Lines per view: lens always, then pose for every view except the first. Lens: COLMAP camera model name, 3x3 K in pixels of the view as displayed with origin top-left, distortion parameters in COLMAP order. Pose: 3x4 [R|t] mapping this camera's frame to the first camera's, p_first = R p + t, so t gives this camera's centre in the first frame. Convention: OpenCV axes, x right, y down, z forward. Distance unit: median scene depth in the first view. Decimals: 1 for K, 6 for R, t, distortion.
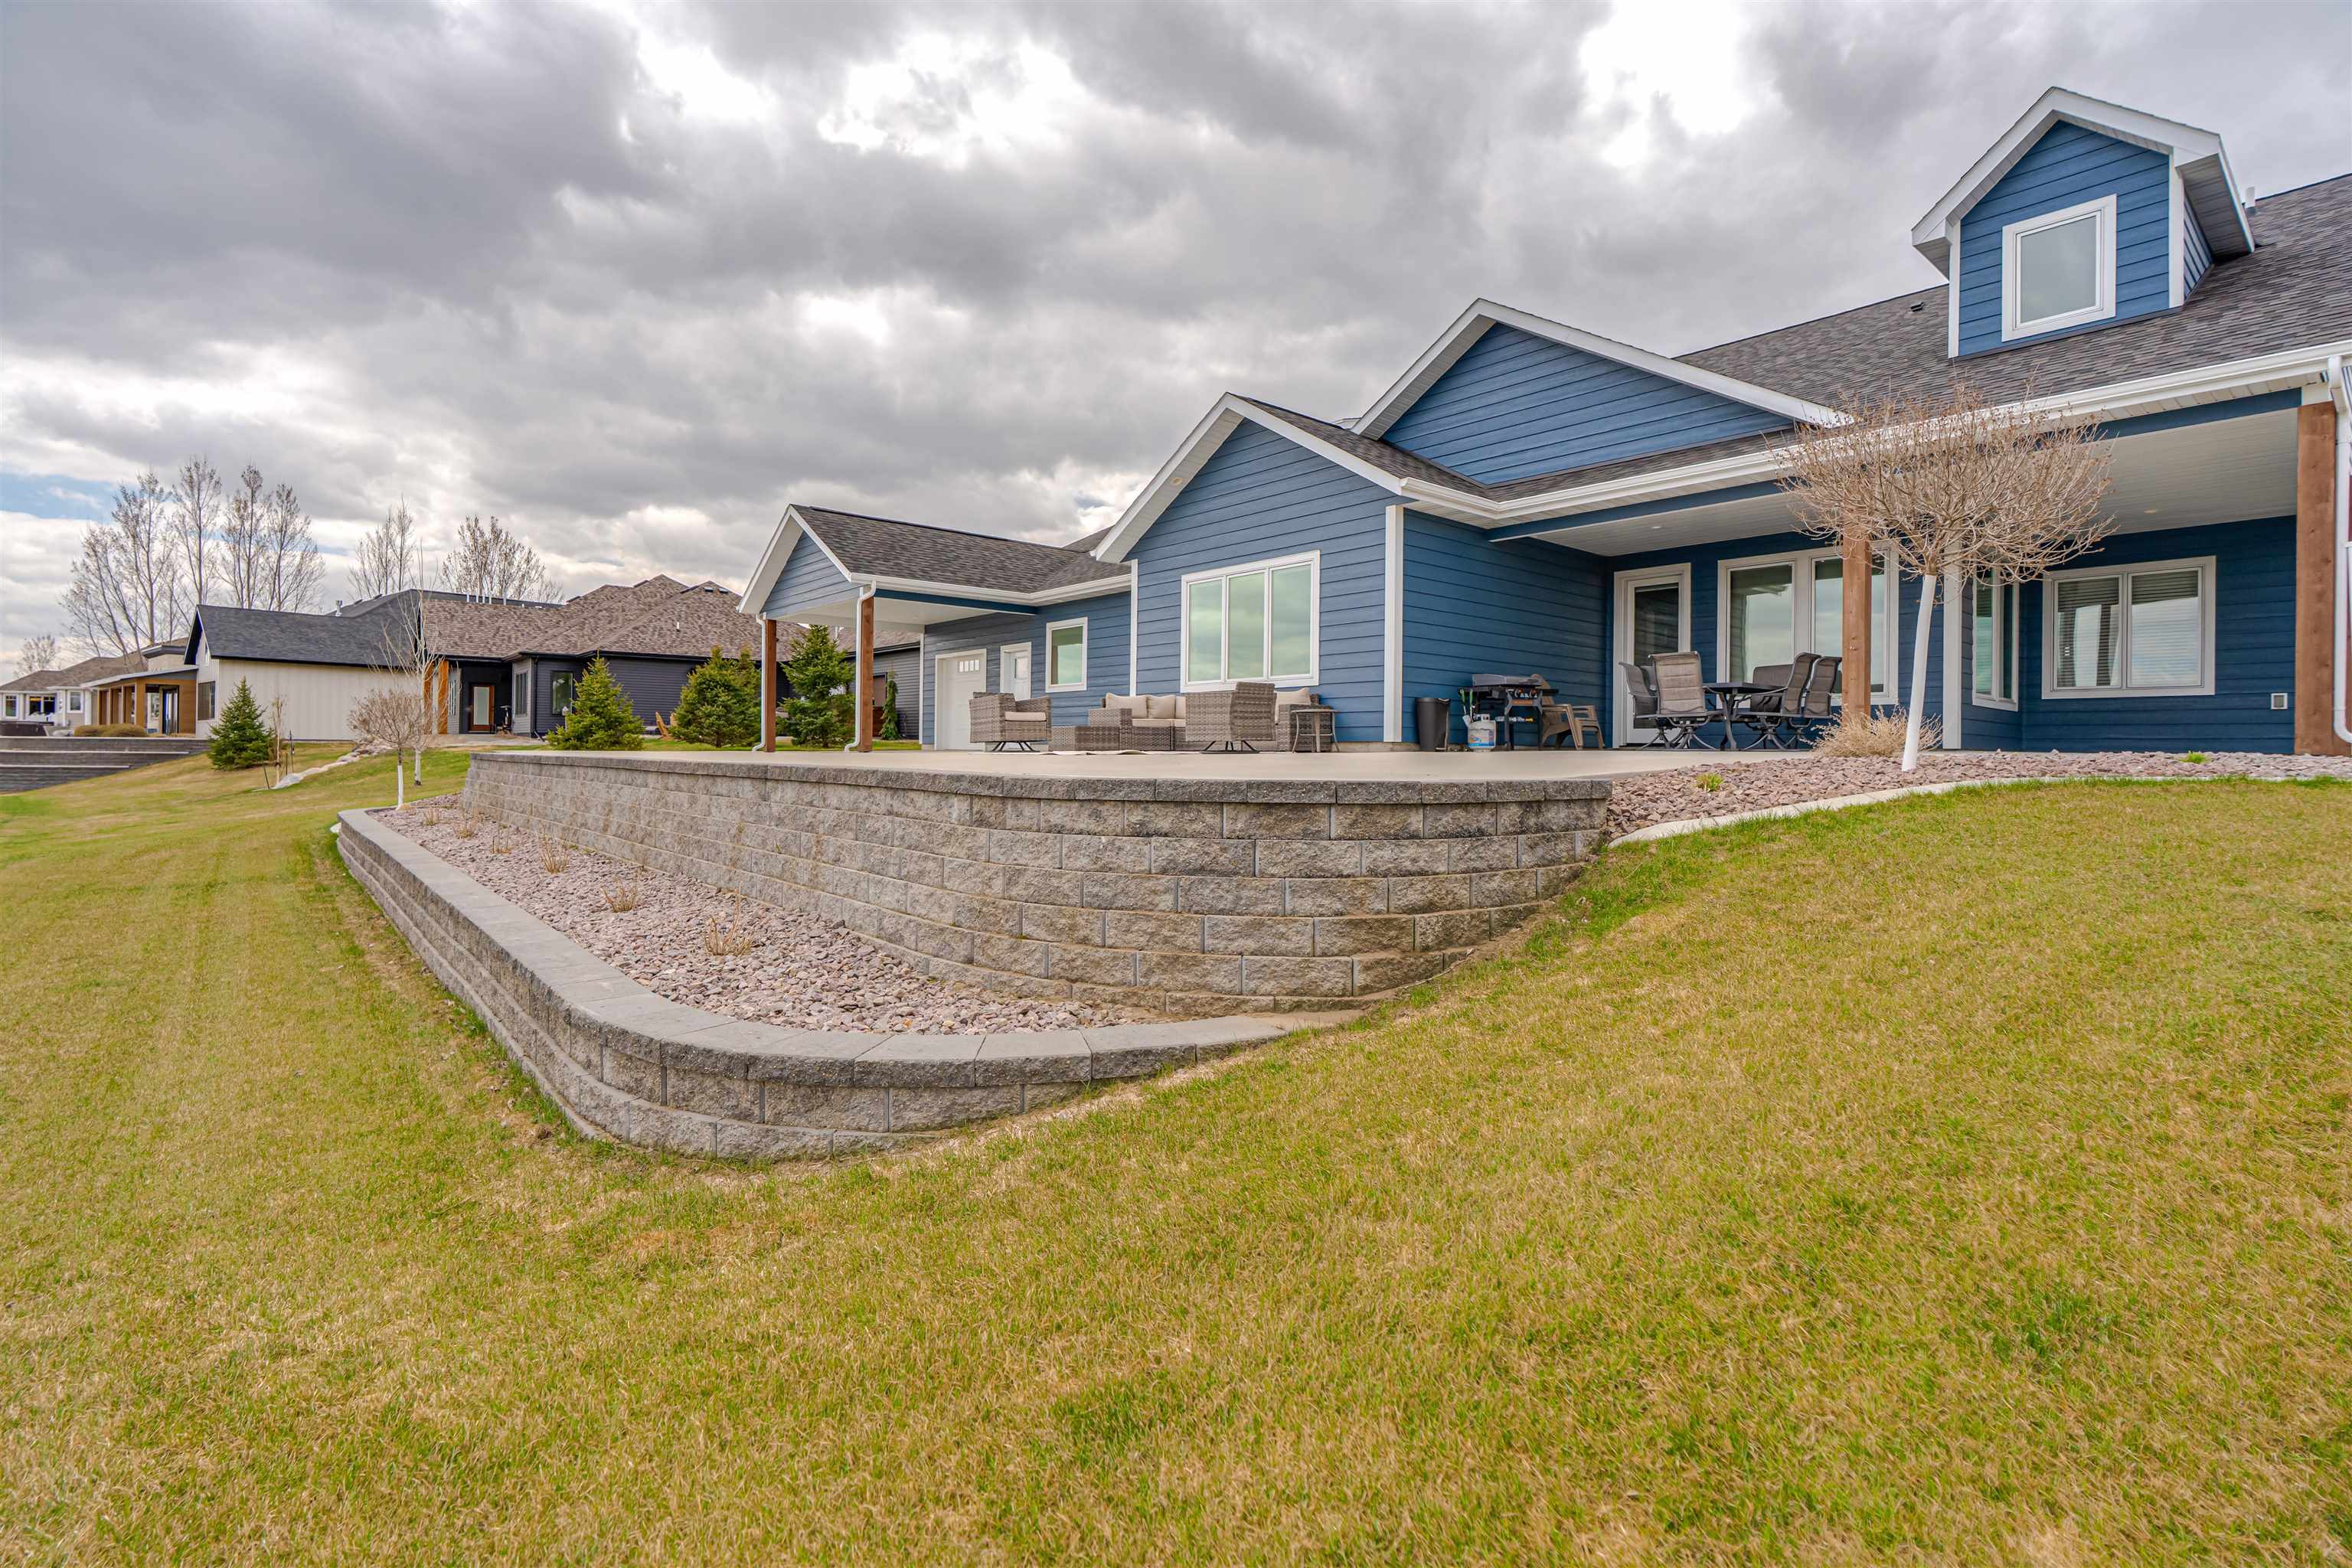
lens RADIAL K [[1126.8, 0, 1146.1], [0, 1126.8, 763.1], [0, 0, 1]] dist [-0.009309, 0.003493]
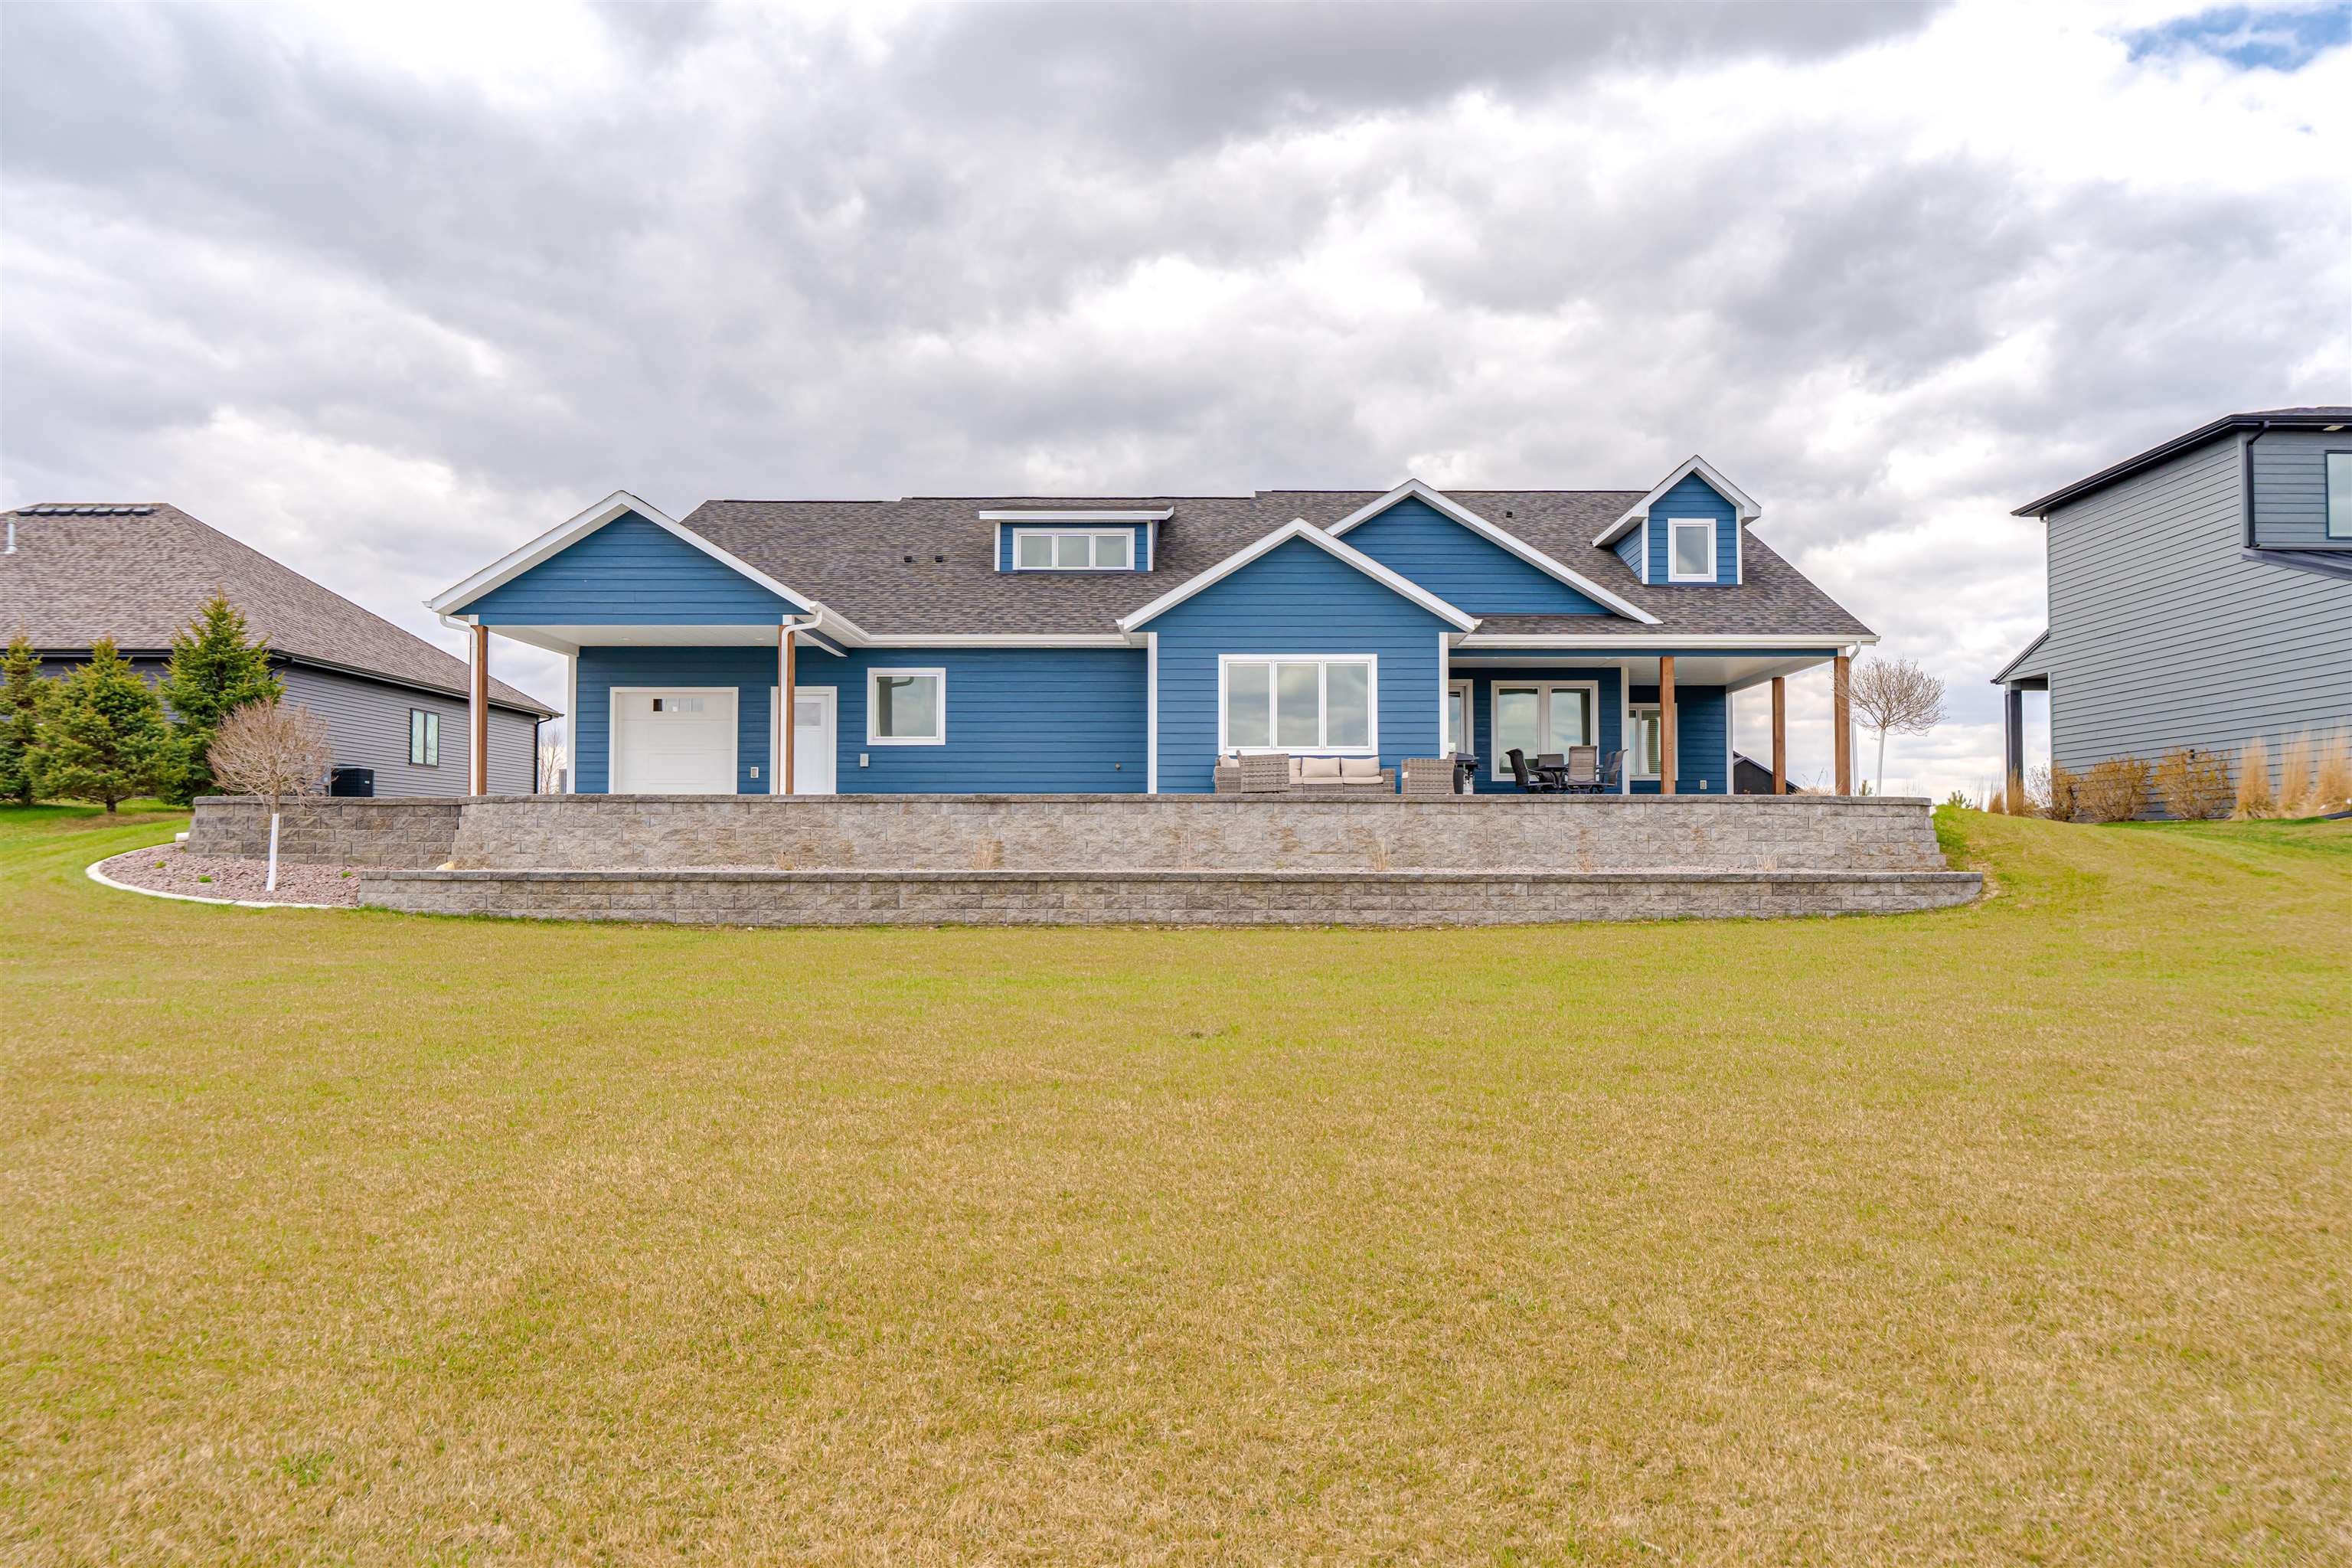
lens RADIAL K [[1719.4, 0, 1190.8], [0, 1719.4, 779.4], [0, 0, 1]] dist [-0.022379, 0.031646]
pose [[0.631493, 0.030661, 0.774776, -1.004149], [0.010620, 0.998782, -0.048182, 0.036040], [-0.775309, 0.038654, 0.630398, -0.071861]]
